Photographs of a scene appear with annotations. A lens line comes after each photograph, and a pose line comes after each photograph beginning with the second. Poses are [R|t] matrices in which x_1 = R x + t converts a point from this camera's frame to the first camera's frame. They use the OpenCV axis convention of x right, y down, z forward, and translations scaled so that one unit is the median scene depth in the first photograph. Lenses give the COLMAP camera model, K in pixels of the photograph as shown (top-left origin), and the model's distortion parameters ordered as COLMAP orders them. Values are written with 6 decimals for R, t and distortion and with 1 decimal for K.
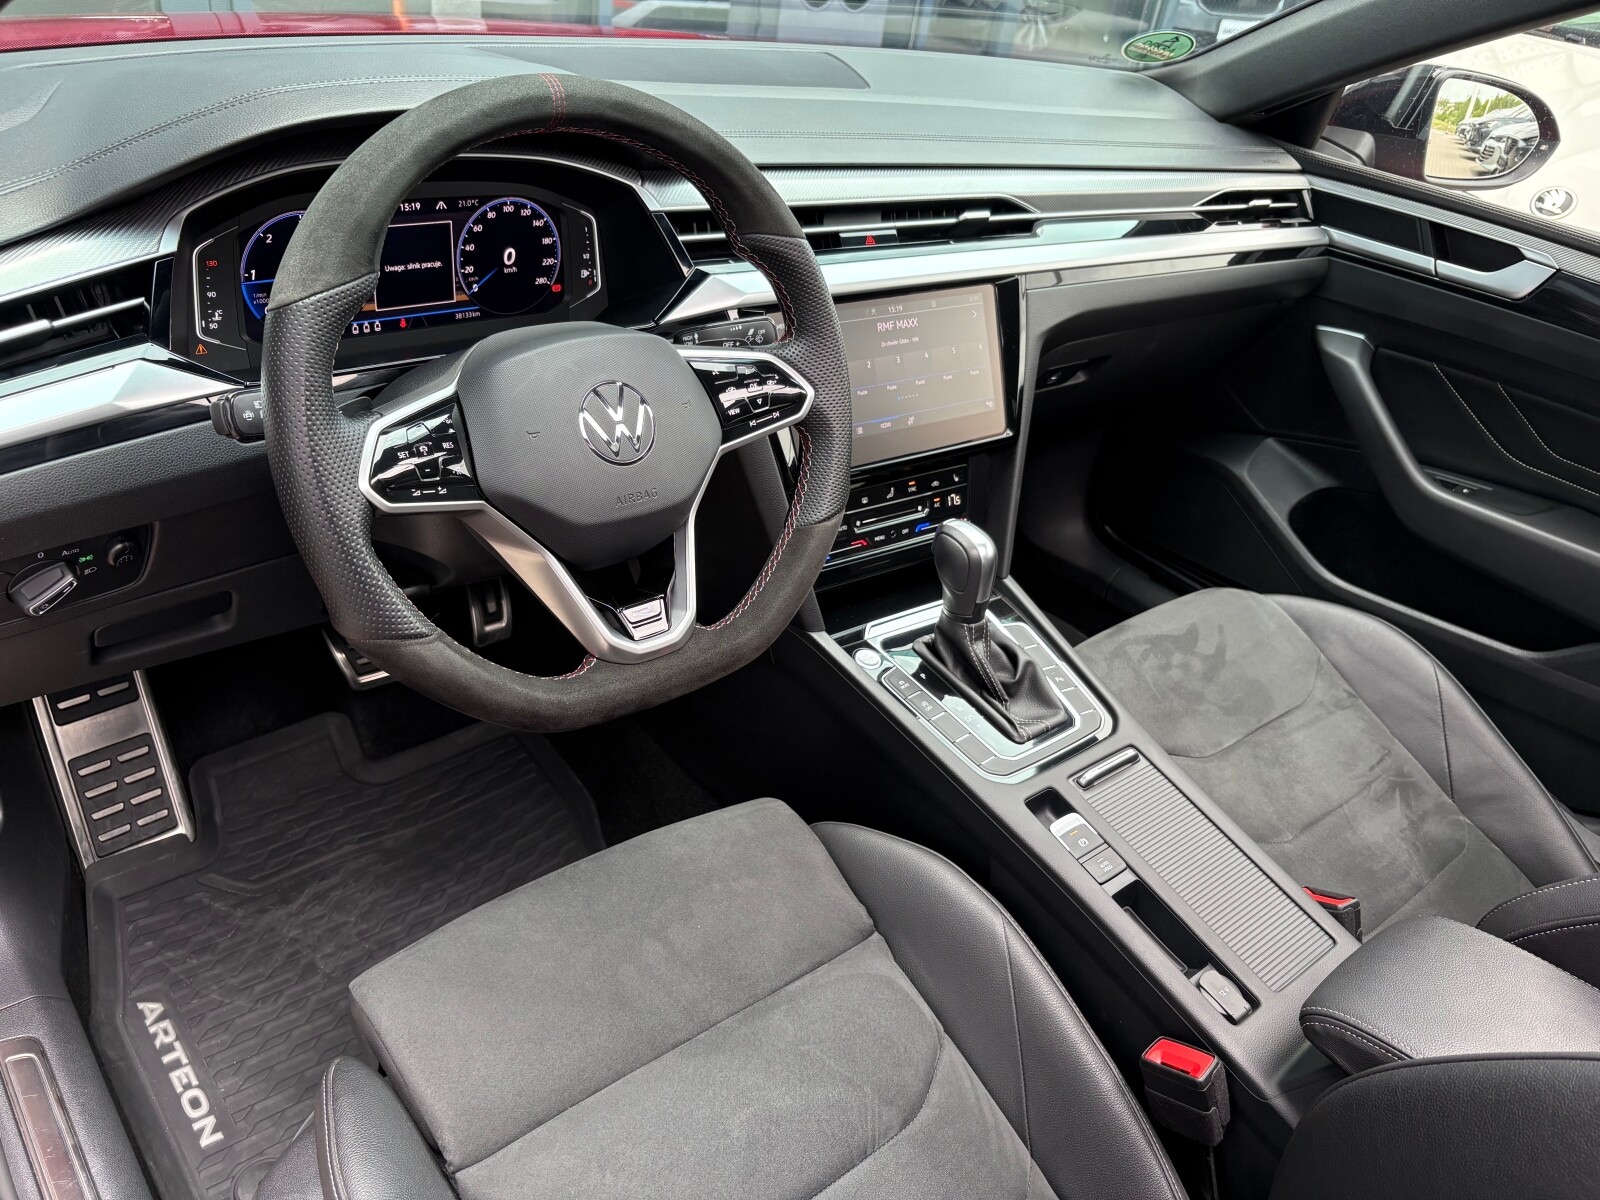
lens RADIAL K [[1257.0, 0, 811.2], [0, 1257.0, 608.2], [0, 0, 1]] dist [0.032057, -0.041064]
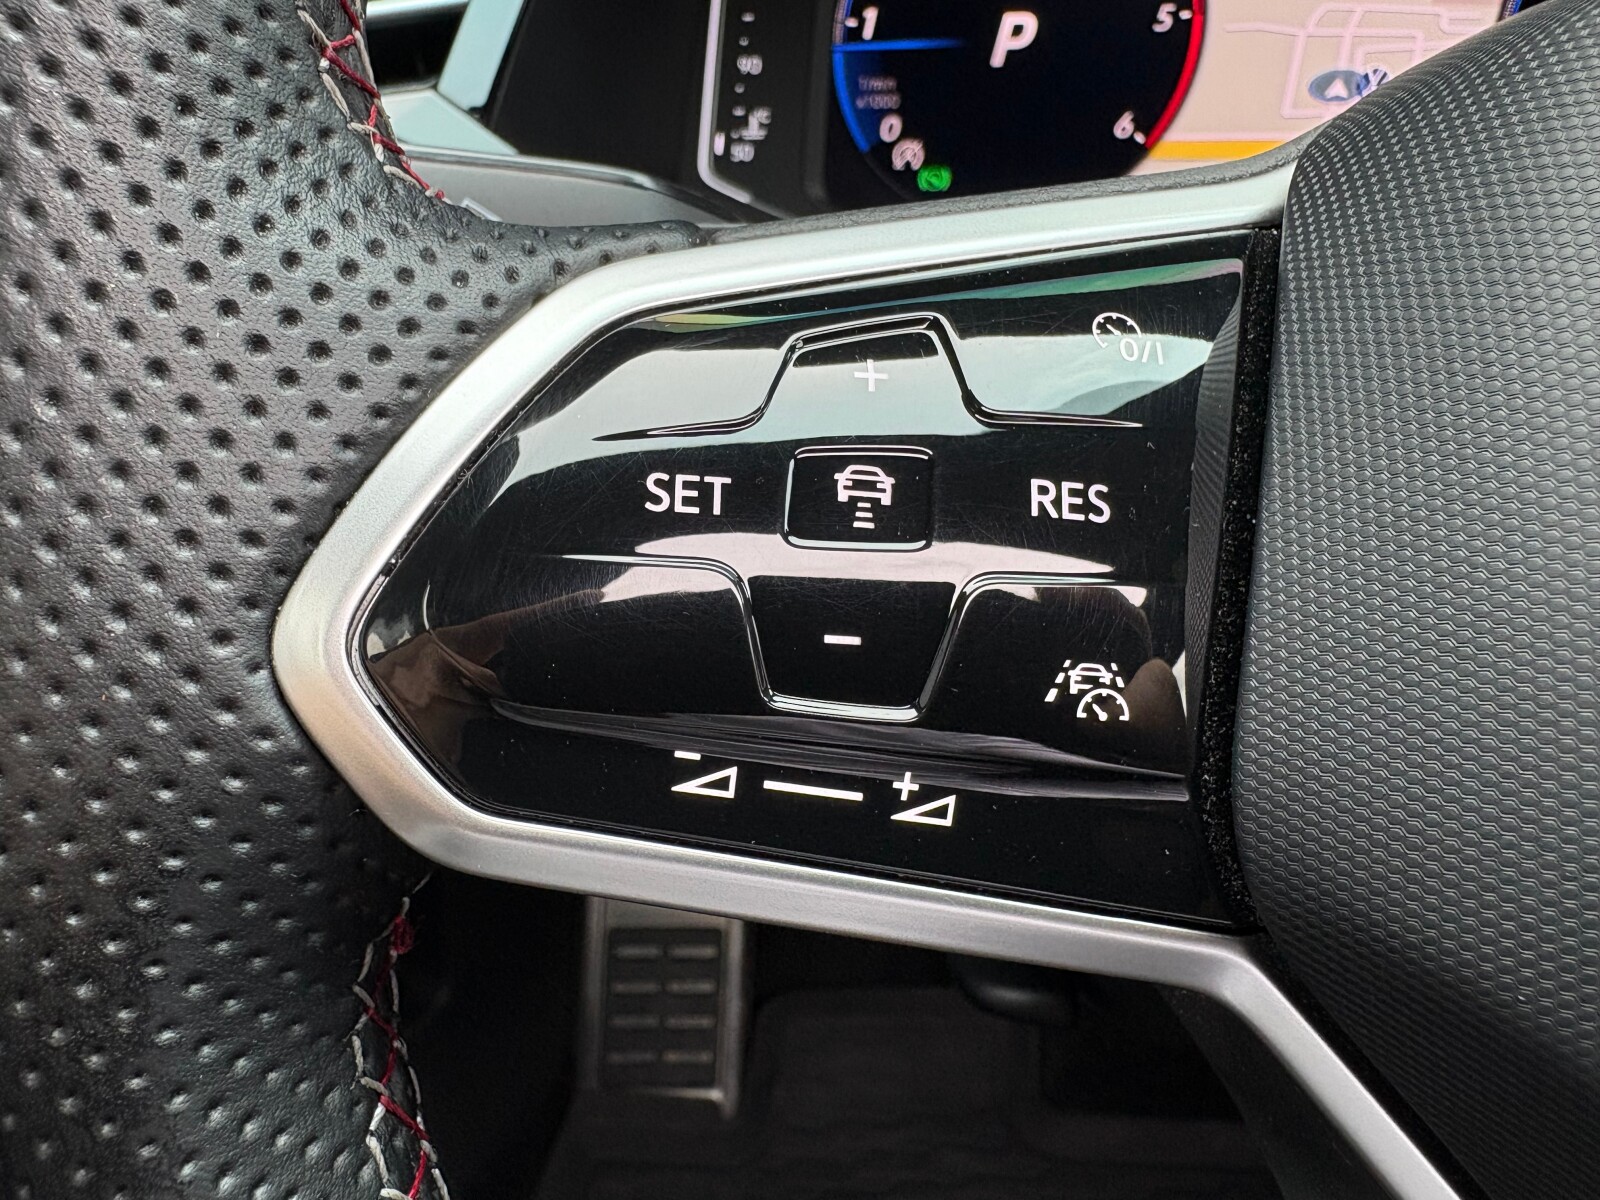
lens RADIAL K [[1257.0, 0, 658.6], [0, 1257.0, 586.9], [0, 0, 1]] dist [0.032057, -0.041064]
pose [[0.662660, 0.208661, -0.719265, -0.154905], [-0.291013, 0.956673, 0.009422, -0.077812], [0.690067, 0.203072, 0.694672, 0.627058]]
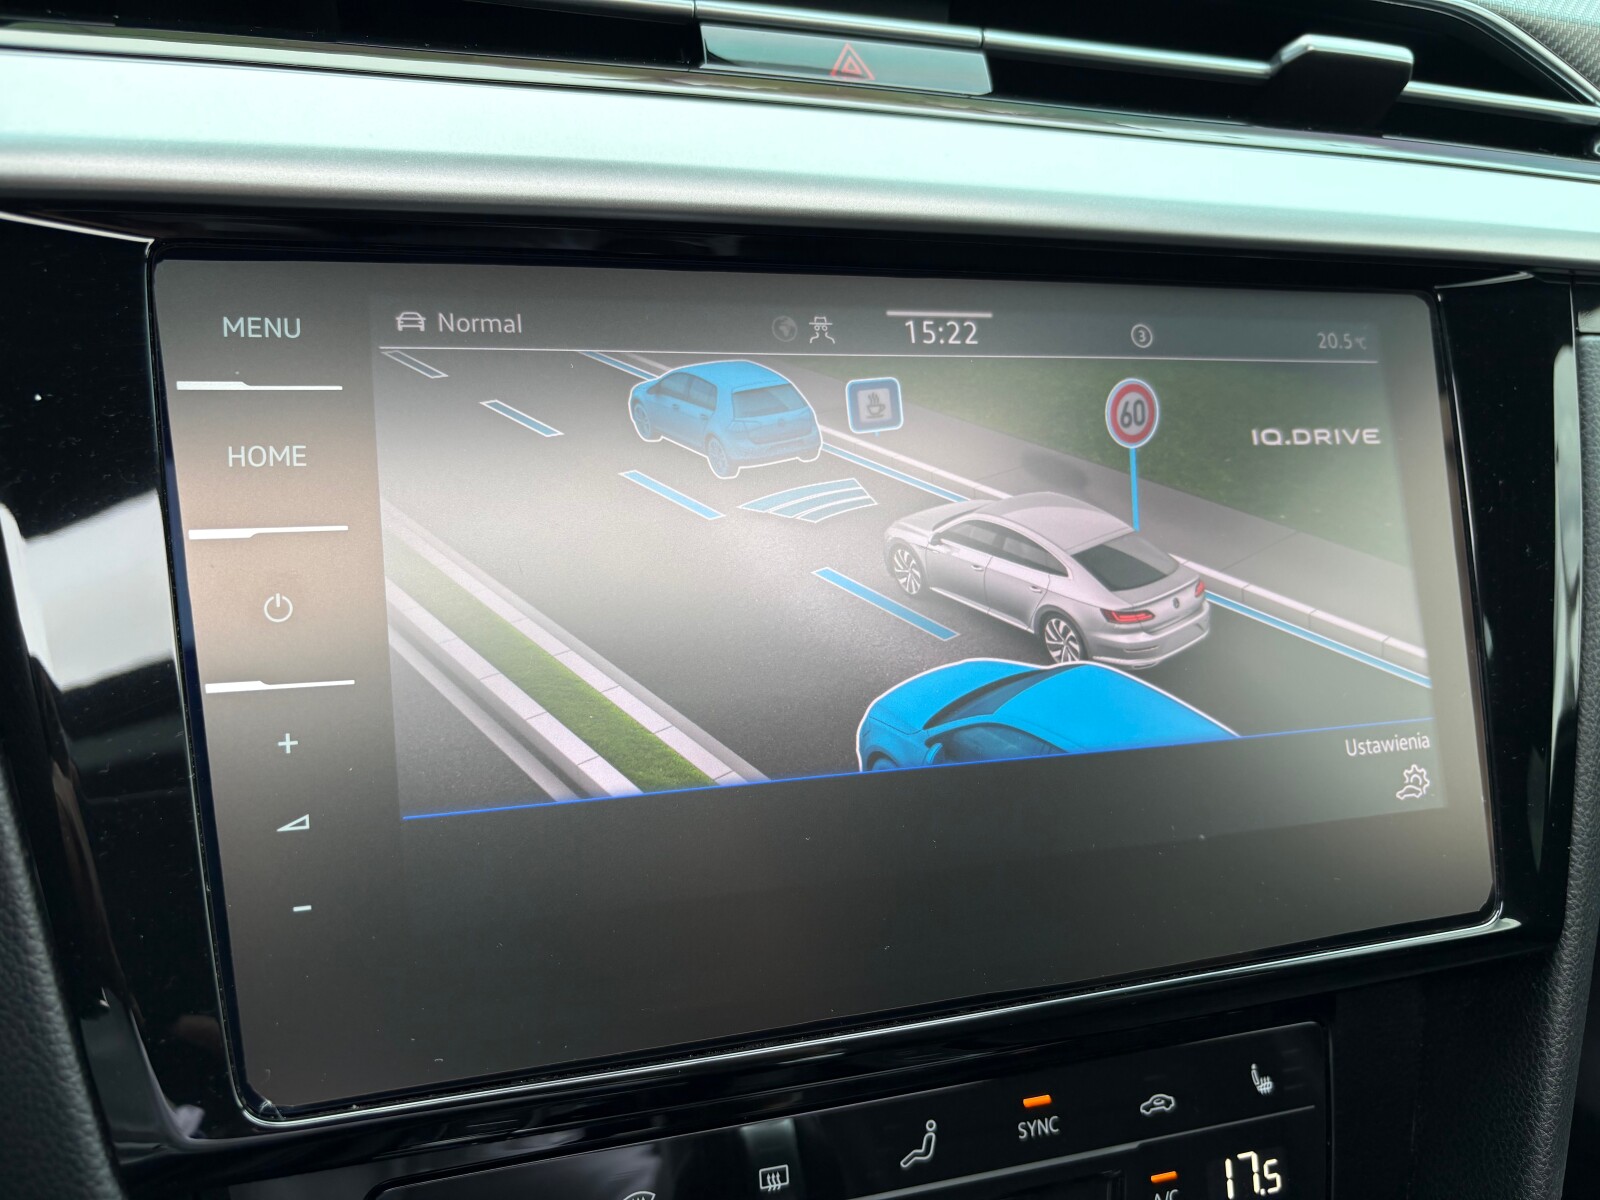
lens RADIAL K [[1257.0, 0, 794.6], [0, 1257.0, 599.6], [0, 0, 1]] dist [0.032057, -0.041064]
pose [[0.941173, 0.030251, -0.336569, 0.134578], [-0.116876, 0.963658, -0.240214, -0.150983], [0.317071, 0.265420, 0.910505, 0.898471]]
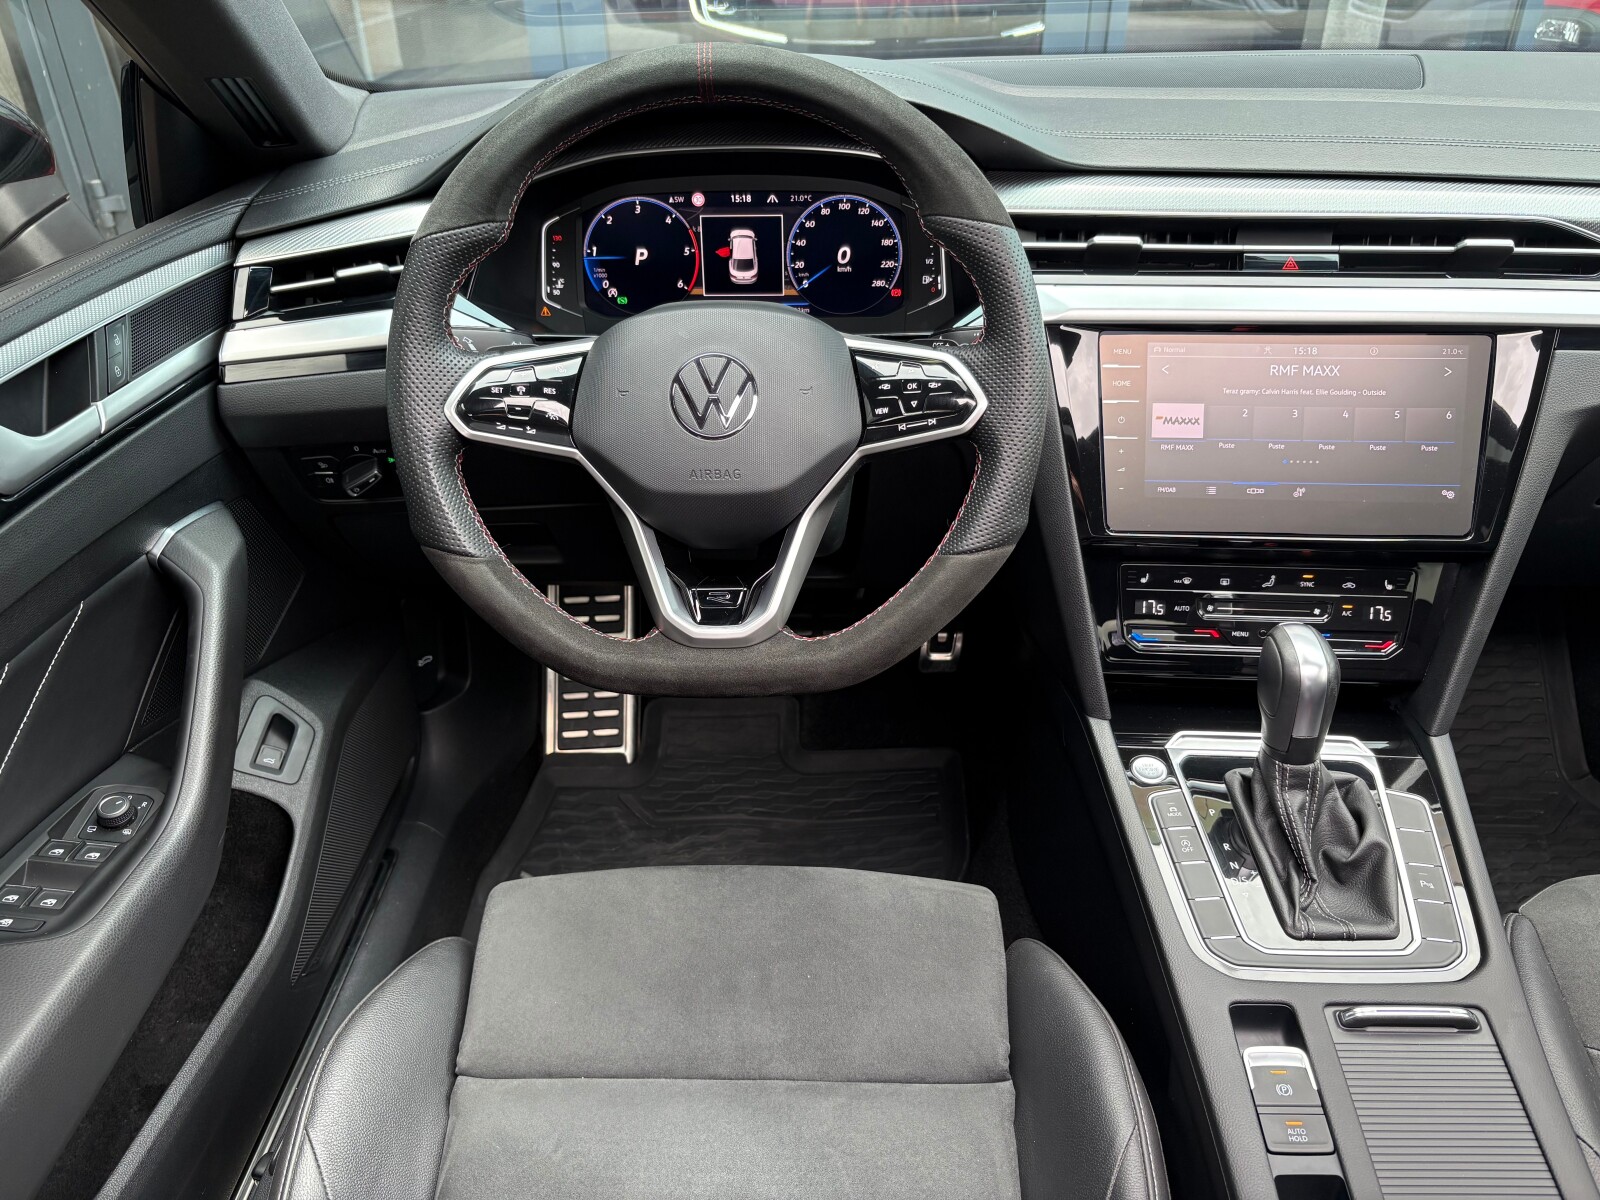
lens RADIAL K [[1257.0, 0, 792.1], [0, 1257.0, 603.9], [0, 0, 1]] dist [0.032057, -0.041064]
pose [[0.736283, 0.207462, -0.644087, 0.417758], [-0.255289, 0.966667, 0.019534, -0.020647], [0.626670, 0.150046, 0.764703, 0.247650]]
